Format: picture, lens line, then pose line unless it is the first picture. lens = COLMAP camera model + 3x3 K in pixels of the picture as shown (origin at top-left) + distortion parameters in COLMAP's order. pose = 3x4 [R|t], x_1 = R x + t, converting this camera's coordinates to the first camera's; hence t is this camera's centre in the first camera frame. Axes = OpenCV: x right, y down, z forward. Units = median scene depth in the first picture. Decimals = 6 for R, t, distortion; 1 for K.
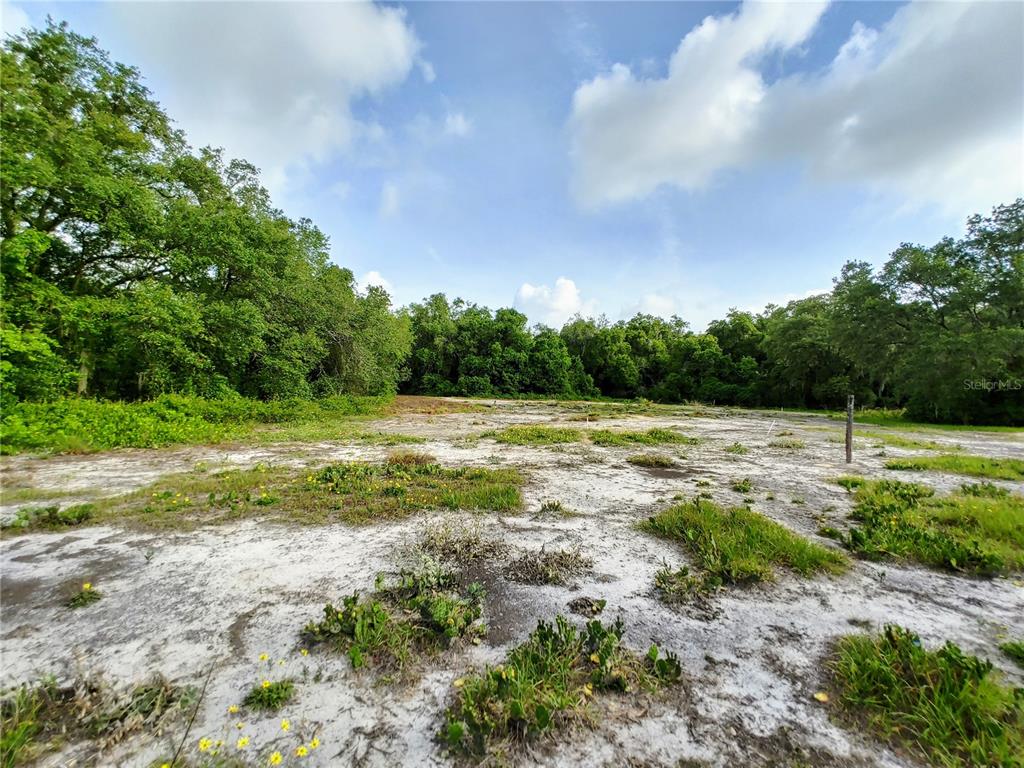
lens RADIAL K [[430.6, 0, 512.0], [0, 430.6, 381.4], [0, 0, 1]] dist [0.010133, -0.000722]
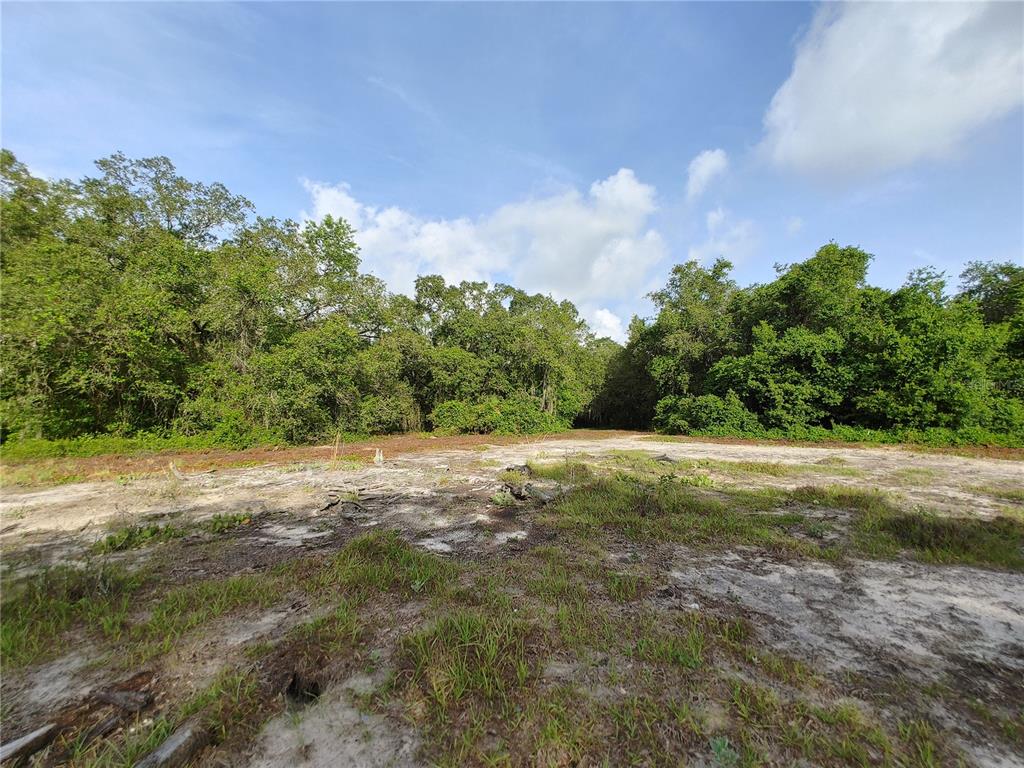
lens RADIAL K [[430.6, 0, 512.6], [0, 430.6, 385.1], [0, 0, 1]] dist [0.010133, -0.000722]
pose [[0.606349, -0.087006, -0.790424, 0.061691], [0.023969, 0.995544, -0.091198, 0.006106], [0.794837, 0.036353, 0.605733, 0.173923]]
